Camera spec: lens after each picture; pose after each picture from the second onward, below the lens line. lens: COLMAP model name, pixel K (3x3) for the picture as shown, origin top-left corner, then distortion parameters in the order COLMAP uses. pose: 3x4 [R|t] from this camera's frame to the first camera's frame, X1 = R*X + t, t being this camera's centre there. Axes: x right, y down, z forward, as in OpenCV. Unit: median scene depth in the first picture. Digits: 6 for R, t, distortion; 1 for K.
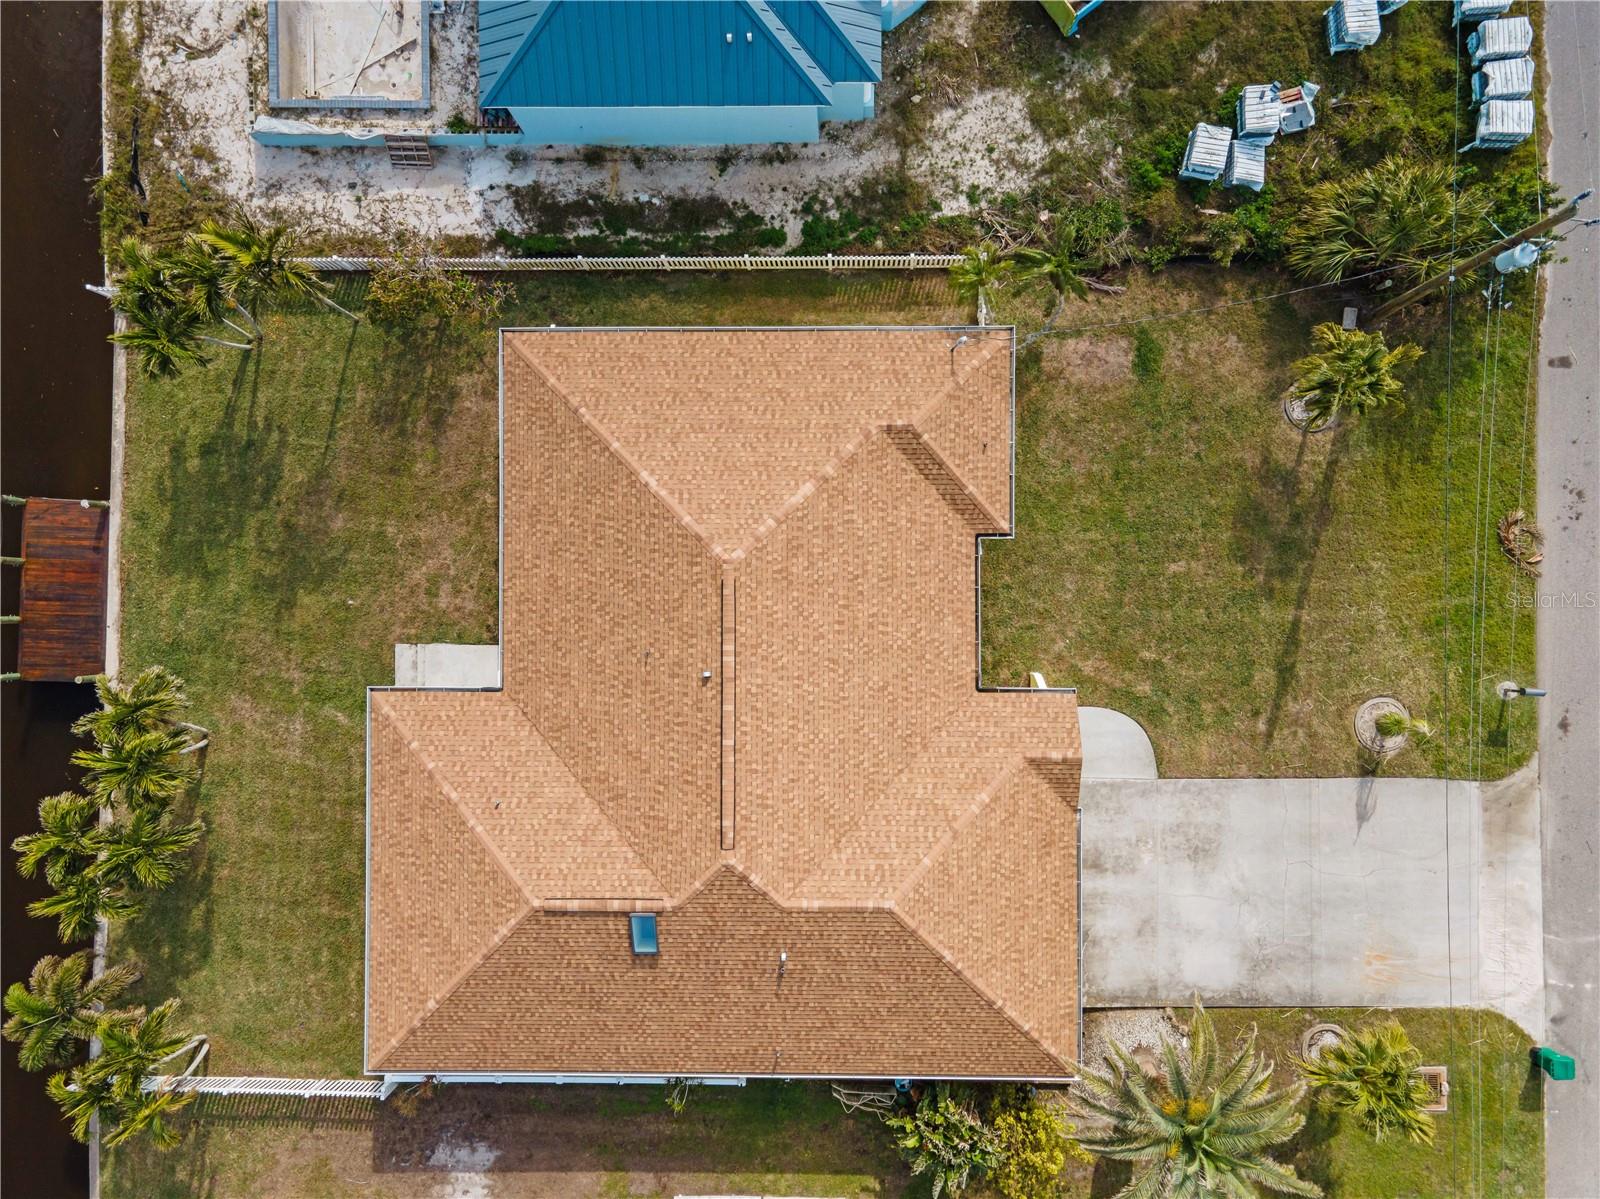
lens RADIAL K [[1164.2, 0, 807.0], [0, 1164.2, 604.4], [0, 0, 1]] dist [0.027150, 0.029768]
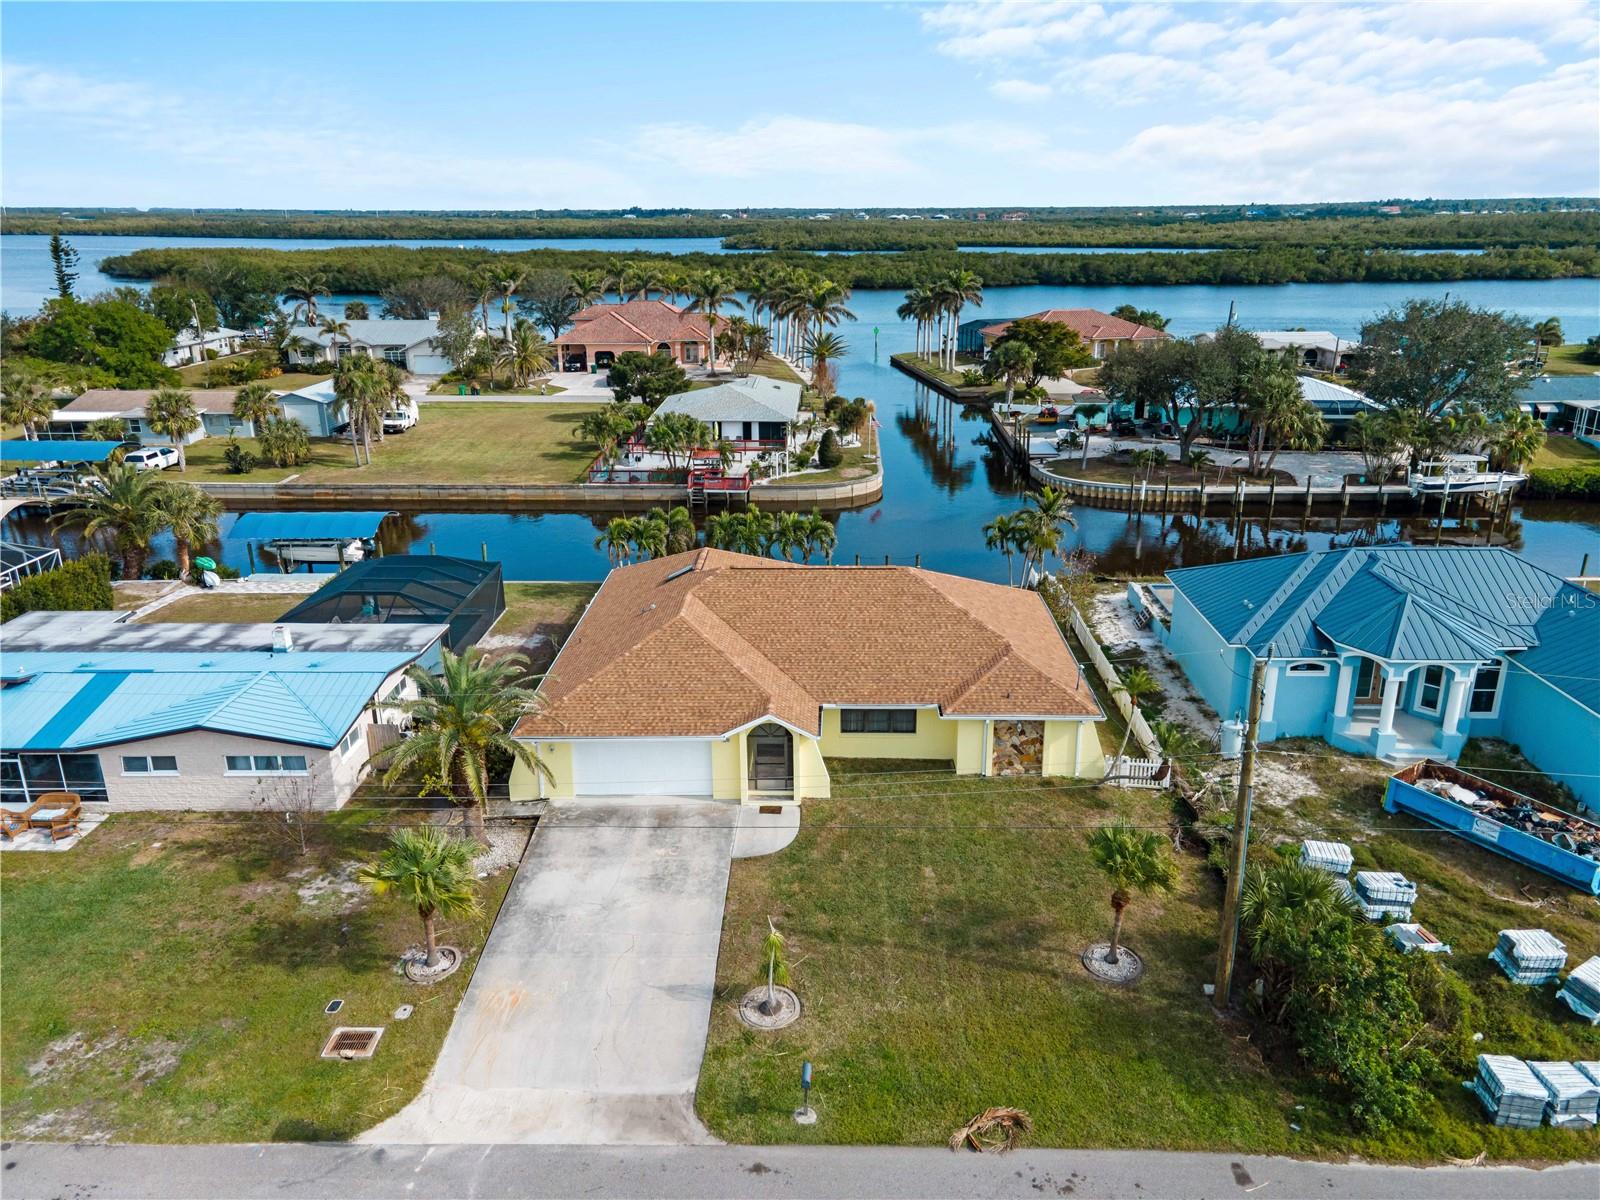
lens RADIAL K [[1164.2, 0, 807.0], [0, 1164.2, 604.9], [0, 0, 1]] dist [0.027150, 0.029768]
pose [[-0.022178, 0.346273, -0.937872, 1.219800], [-0.999691, 0.002867, 0.024699, 0.051106], [0.011241, 0.938129, 0.346102, 0.400467]]
